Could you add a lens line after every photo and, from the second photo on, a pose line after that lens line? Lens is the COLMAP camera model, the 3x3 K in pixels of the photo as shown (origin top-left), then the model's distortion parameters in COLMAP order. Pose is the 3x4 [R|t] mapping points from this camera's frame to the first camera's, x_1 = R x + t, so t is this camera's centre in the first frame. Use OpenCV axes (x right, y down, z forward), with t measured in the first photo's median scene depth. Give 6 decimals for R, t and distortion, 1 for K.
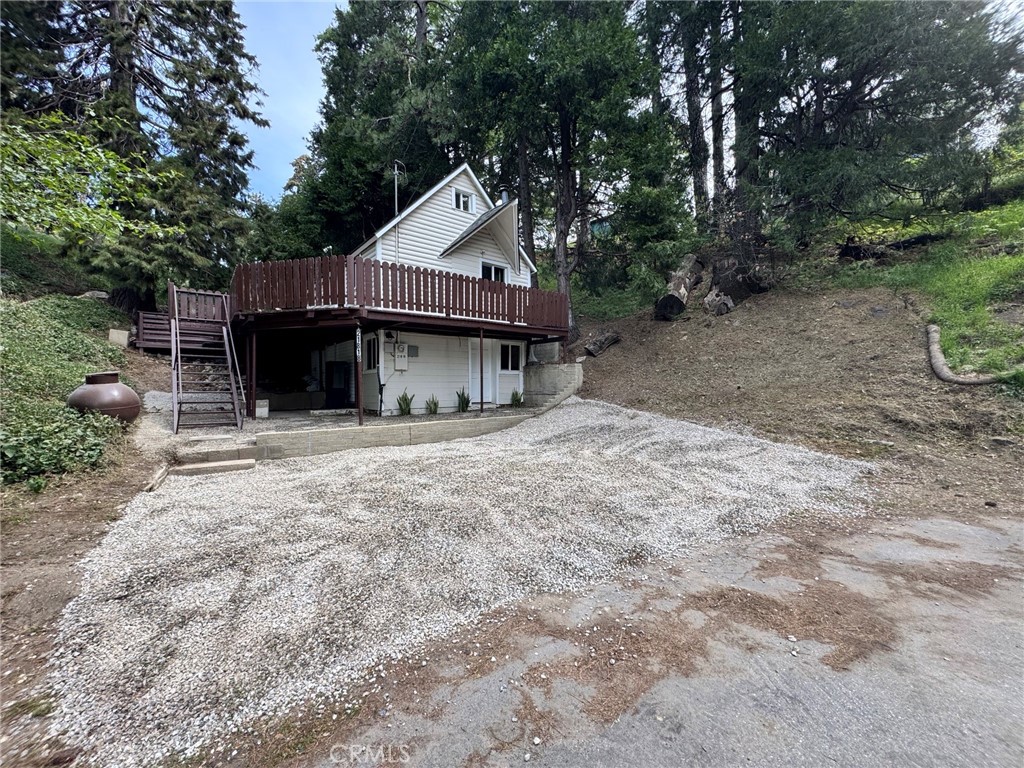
lens RADIAL K [[408.2, 0, 512.0], [0, 408.2, 384.0], [0, 0, 1]] dist [-0.001878, -0.000265]
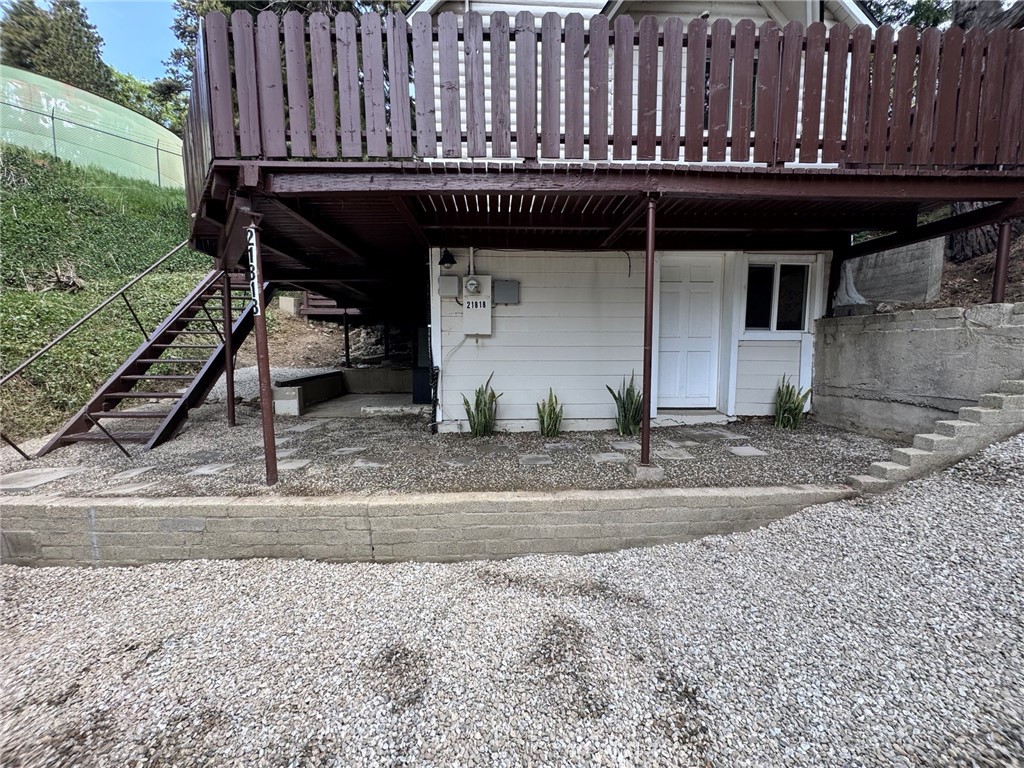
lens RADIAL K [[408.2, 0, 512.0], [0, 408.2, 384.0], [0, 0, 1]] dist [-0.001878, -0.000265]
pose [[0.814624, 0.053104, -0.577553, 0.020600], [-0.000885, 0.995912, 0.090323, -0.018588], [0.579988, -0.073068, 0.811341, 0.568966]]
